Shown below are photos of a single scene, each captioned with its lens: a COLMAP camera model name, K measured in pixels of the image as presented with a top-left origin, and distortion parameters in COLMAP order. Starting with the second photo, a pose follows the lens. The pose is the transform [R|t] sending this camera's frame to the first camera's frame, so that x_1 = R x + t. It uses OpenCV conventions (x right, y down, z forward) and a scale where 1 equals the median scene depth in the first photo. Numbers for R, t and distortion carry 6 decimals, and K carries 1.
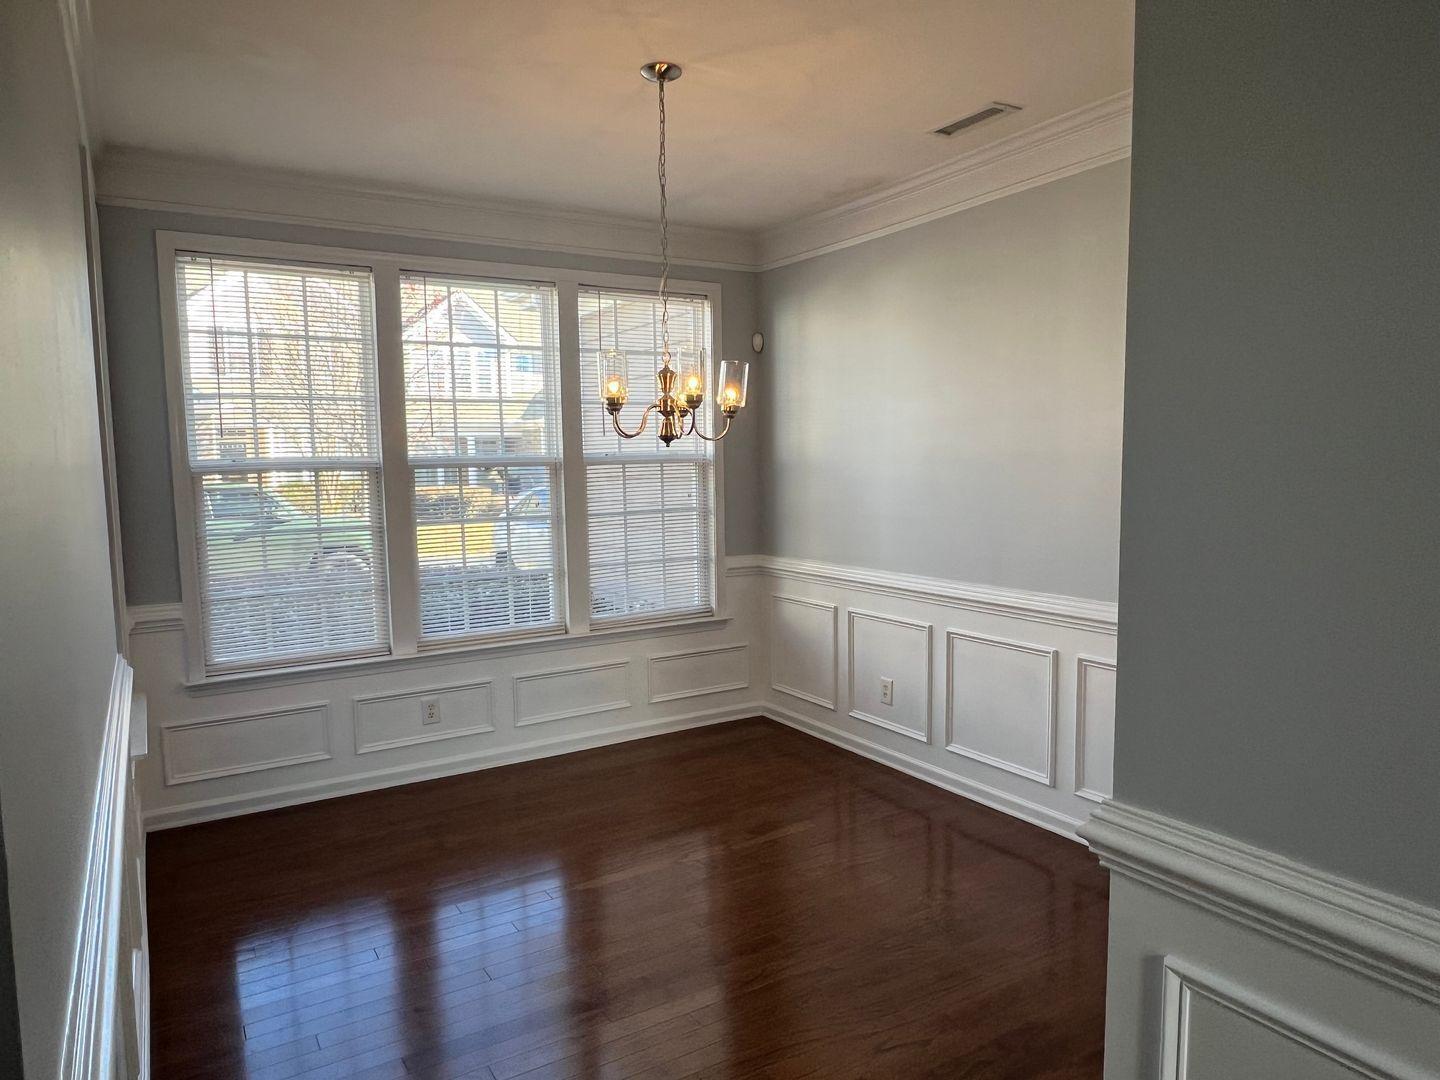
lens RADIAL K [[927.6, 0, 721.6], [0, 927.6, 542.7], [0, 0, 1]] dist [0.000479, 0.000381]
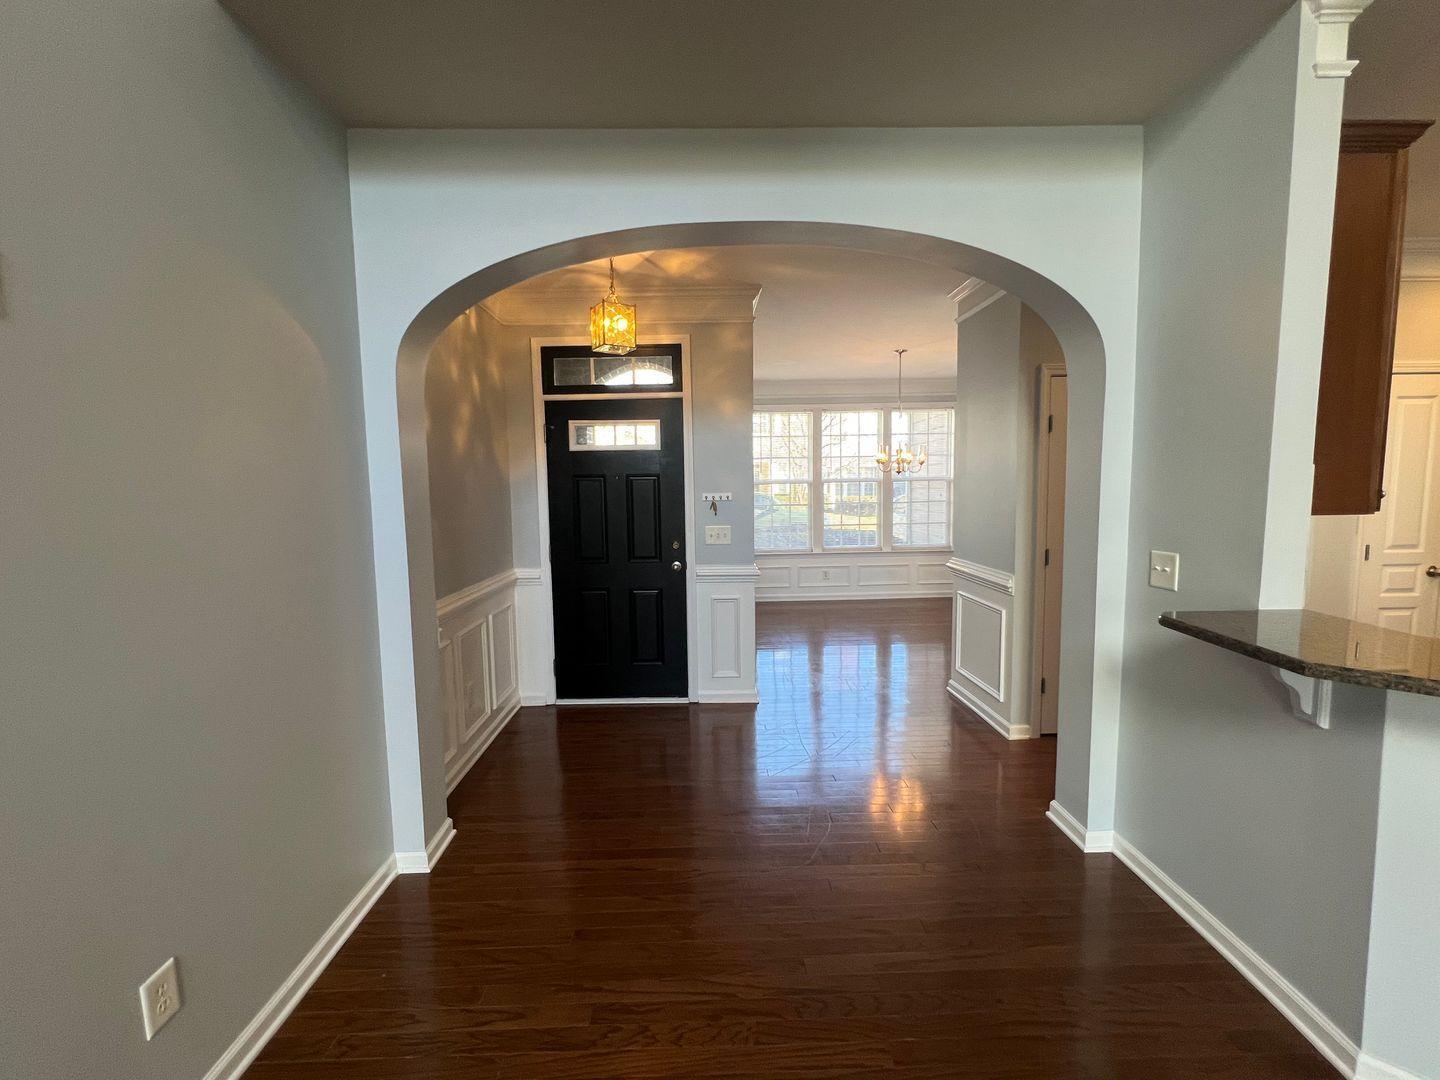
lens RADIAL K [[574.4, 0, 723.3], [0, 574.4, 535.2], [0, 0, 1]] dist [0.001429, -0.000051]
pose [[0.862580, 0.046300, -0.503798, 0.241621], [-0.043368, 0.998905, 0.017549, 0.050468], [0.504059, 0.006711, 0.863643, -0.535246]]
